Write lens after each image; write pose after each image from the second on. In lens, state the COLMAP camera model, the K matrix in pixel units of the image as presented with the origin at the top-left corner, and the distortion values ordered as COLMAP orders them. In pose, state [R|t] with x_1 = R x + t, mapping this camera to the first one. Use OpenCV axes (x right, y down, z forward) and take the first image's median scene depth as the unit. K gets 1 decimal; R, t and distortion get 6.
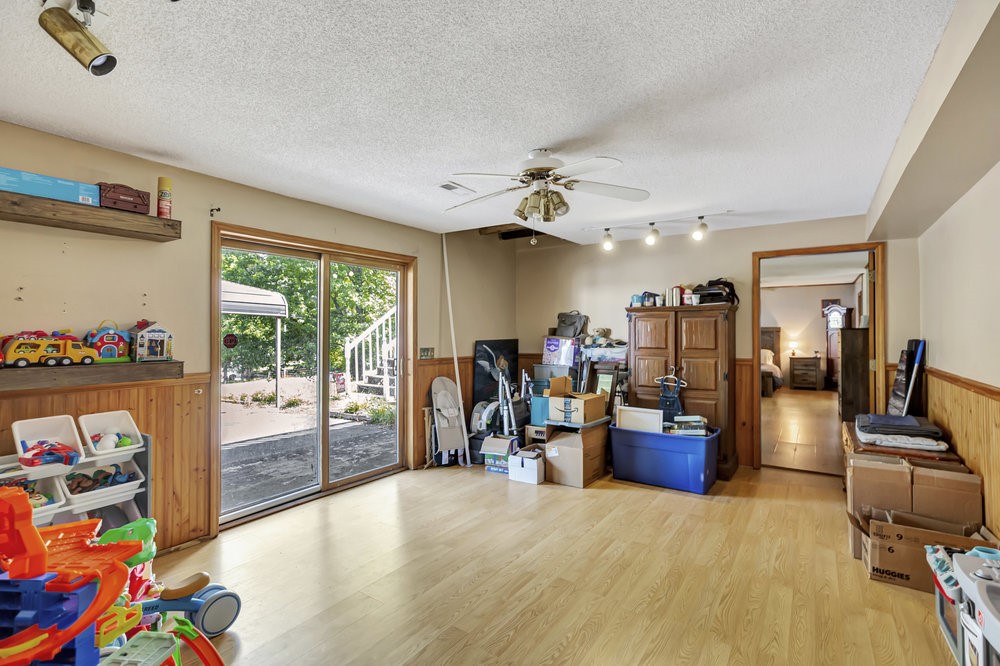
lens RADIAL K [[457.7, 0, 500.0], [0, 457.7, 333.0], [0, 0, 1]] dist [-0.000630, 0.000565]
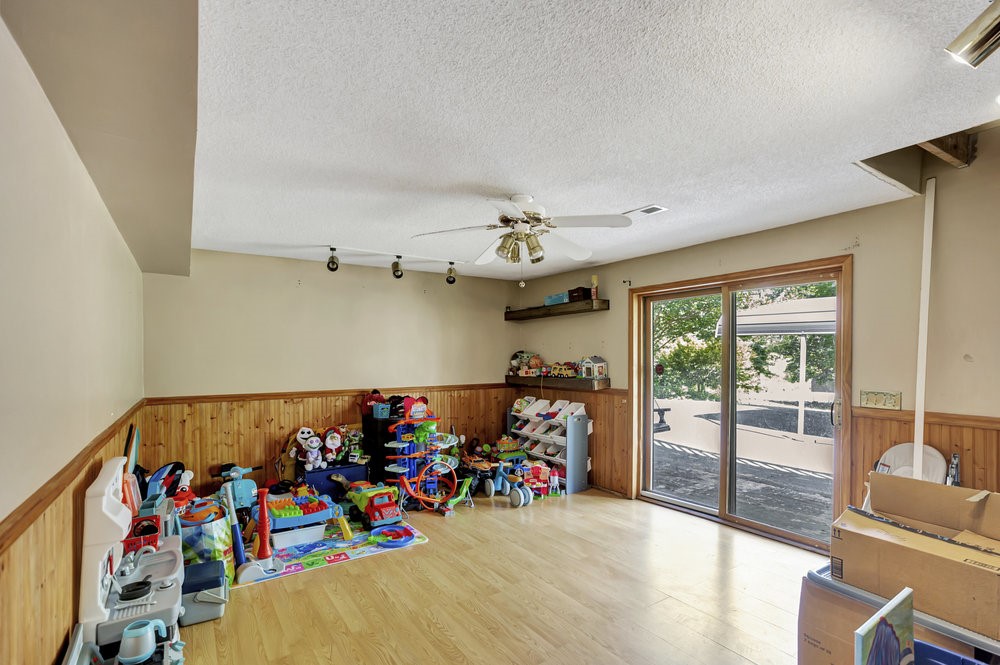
lens RADIAL K [[468.0, 0, 501.3], [0, 468.0, 356.8], [0, 0, 1]] dist [-0.061321, 0.039387]
pose [[-0.357238, -0.002897, -0.934009, 1.104028], [-0.000782, 0.999996, -0.002803, -0.020398], [0.934013, -0.000271, -0.357238, 1.333606]]
